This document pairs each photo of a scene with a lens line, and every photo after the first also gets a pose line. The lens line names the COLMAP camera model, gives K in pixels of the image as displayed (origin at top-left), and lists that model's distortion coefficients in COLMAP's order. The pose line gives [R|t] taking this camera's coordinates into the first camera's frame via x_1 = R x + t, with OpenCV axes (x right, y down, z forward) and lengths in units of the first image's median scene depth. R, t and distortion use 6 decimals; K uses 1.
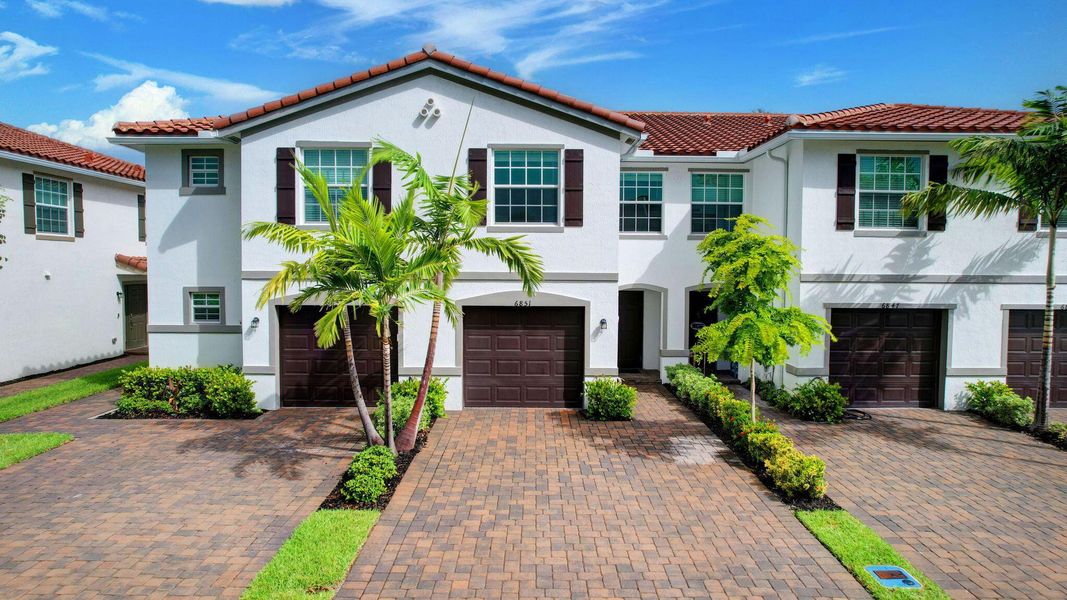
lens RADIAL K [[678.3, 0, 533.5], [0, 678.3, 300.0], [0, 0, 1]] dist [-0.062840, 0.040681]
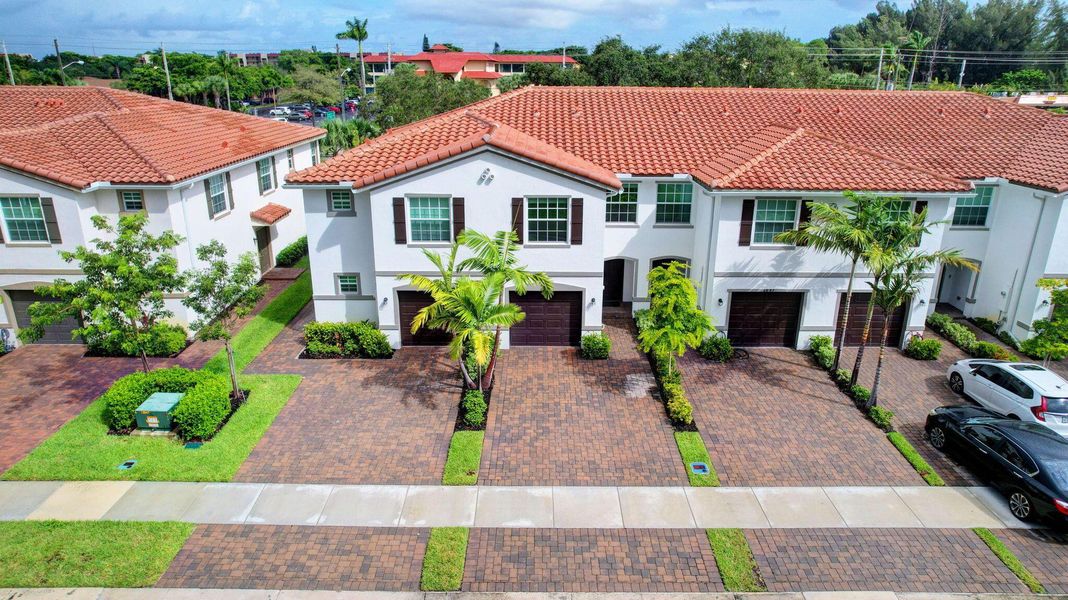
lens RADIAL K [[679.0, 0, 534.0], [0, 679.0, 300.0], [0, 0, 1]] dist [-0.062840, 0.040681]
pose [[0.999931, 0.001278, -0.011701, -0.024275], [0.002028, 0.960533, 0.278158, -0.438361], [0.011595, -0.278162, 0.960464, -0.617082]]
